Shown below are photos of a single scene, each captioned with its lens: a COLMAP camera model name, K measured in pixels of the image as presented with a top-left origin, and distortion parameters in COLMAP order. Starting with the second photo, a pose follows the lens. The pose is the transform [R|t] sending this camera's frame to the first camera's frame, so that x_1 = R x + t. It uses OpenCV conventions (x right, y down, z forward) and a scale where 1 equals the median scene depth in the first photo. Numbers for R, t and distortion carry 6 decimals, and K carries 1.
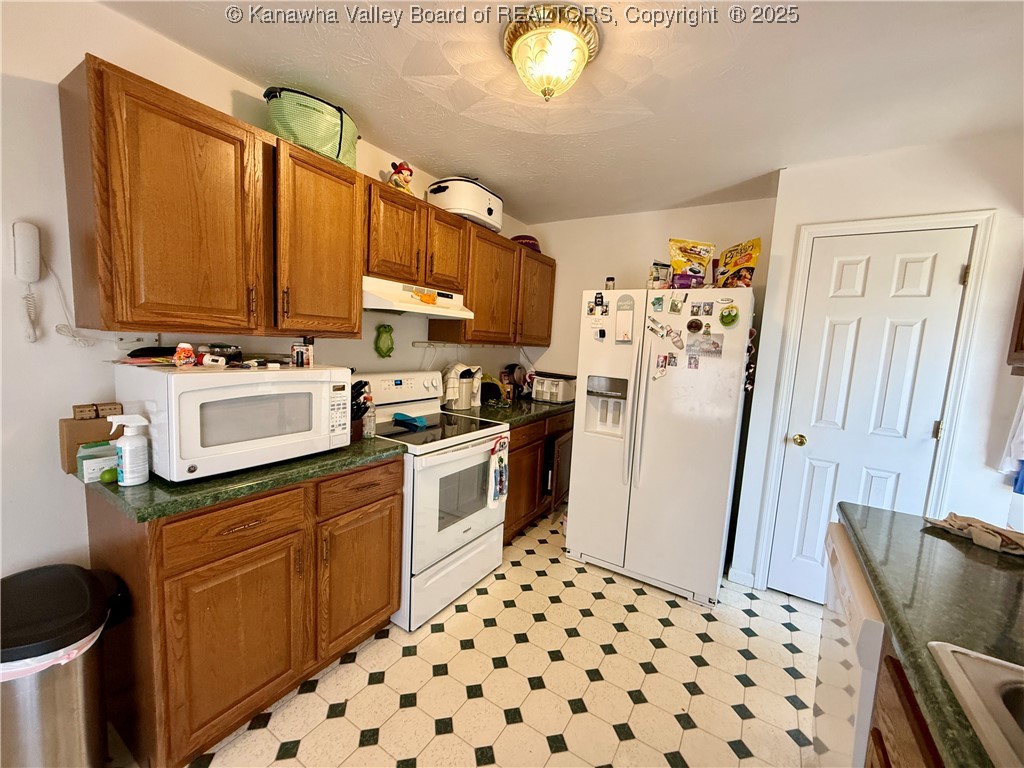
lens RADIAL K [[410.5, 0, 515.1], [0, 410.5, 383.3], [0, 0, 1]] dist [0.000708, 0.000070]
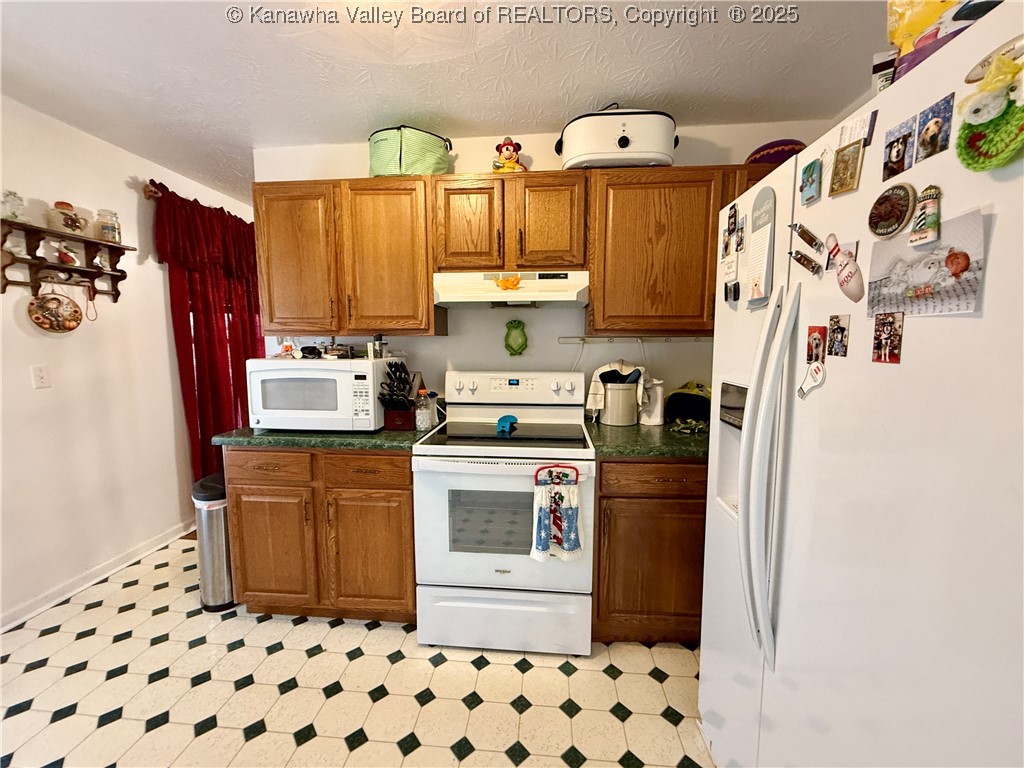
lens RADIAL K [[410.5, 0, 513.2], [0, 410.5, 383.5], [0, 0, 1]] dist [0.000708, 0.000070]
pose [[0.450679, 0.036964, -0.891921, 0.566093], [-0.066148, 0.997778, 0.007927, -0.006151], [0.890232, 0.055426, 0.452123, 0.633551]]
